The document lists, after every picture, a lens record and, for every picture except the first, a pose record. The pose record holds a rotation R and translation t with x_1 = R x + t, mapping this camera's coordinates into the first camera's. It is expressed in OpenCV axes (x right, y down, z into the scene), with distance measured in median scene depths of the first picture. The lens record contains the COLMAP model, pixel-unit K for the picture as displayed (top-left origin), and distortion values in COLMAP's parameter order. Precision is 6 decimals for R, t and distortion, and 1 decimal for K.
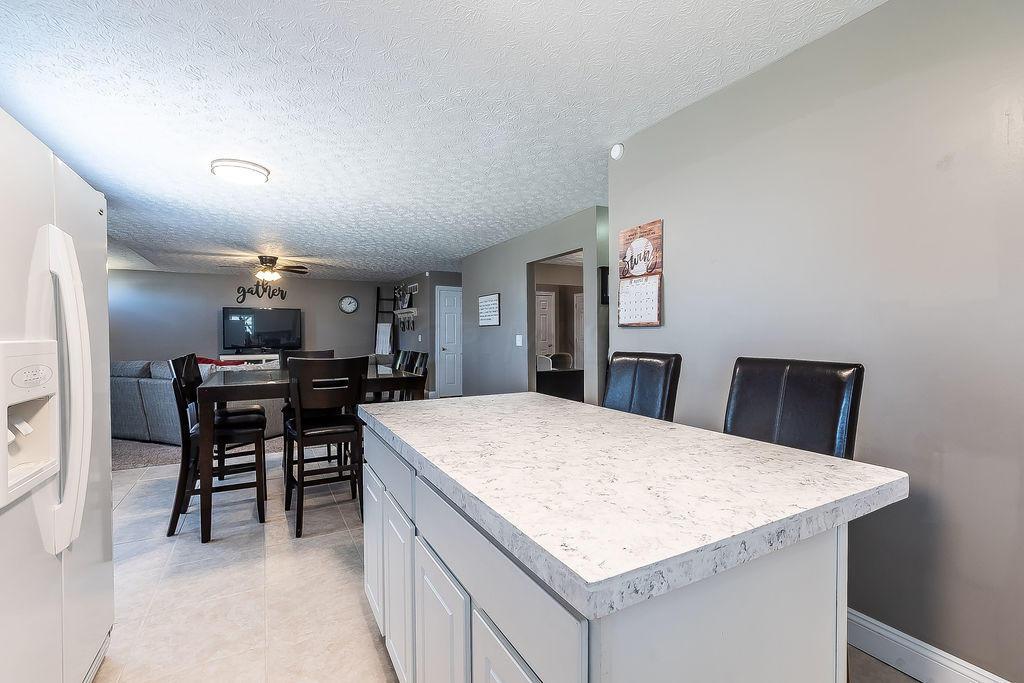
lens RADIAL K [[451.9, 0, 511.9], [0, 451.9, 339.9], [0, 0, 1]] dist [-0.000172, -0.000499]
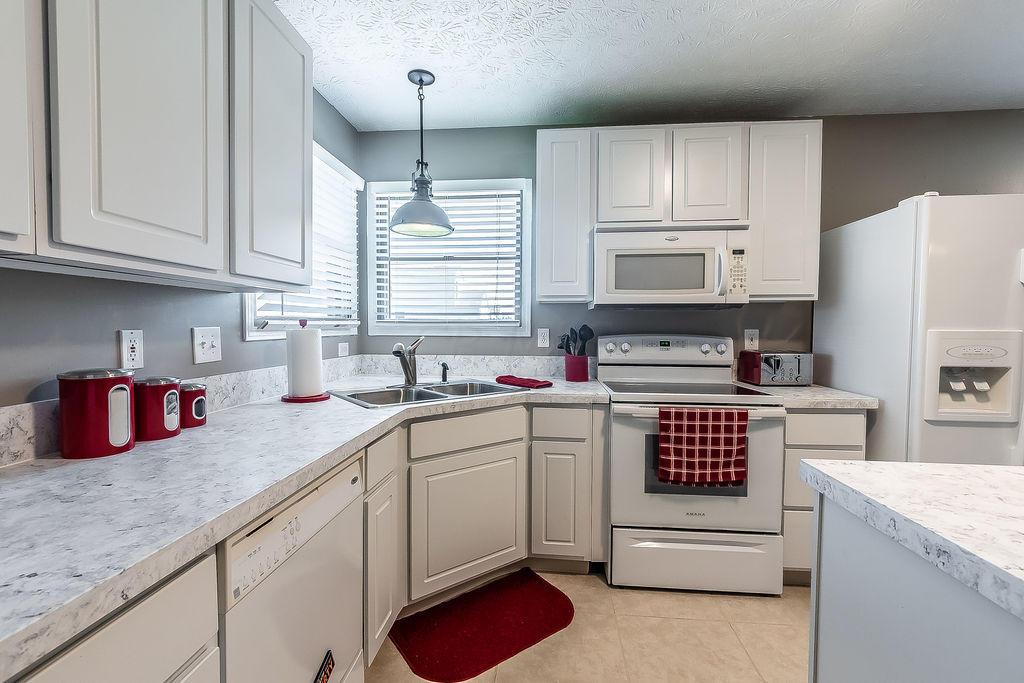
lens RADIAL K [[451.9, 0, 511.1], [0, 451.9, 337.6], [0, 0, 1]] dist [-0.000172, -0.000499]
pose [[-0.563050, 0.021498, -0.826143, 1.922860], [-0.013713, 0.999281, 0.035349, -0.016791], [0.826309, 0.031232, -0.562350, 0.837305]]
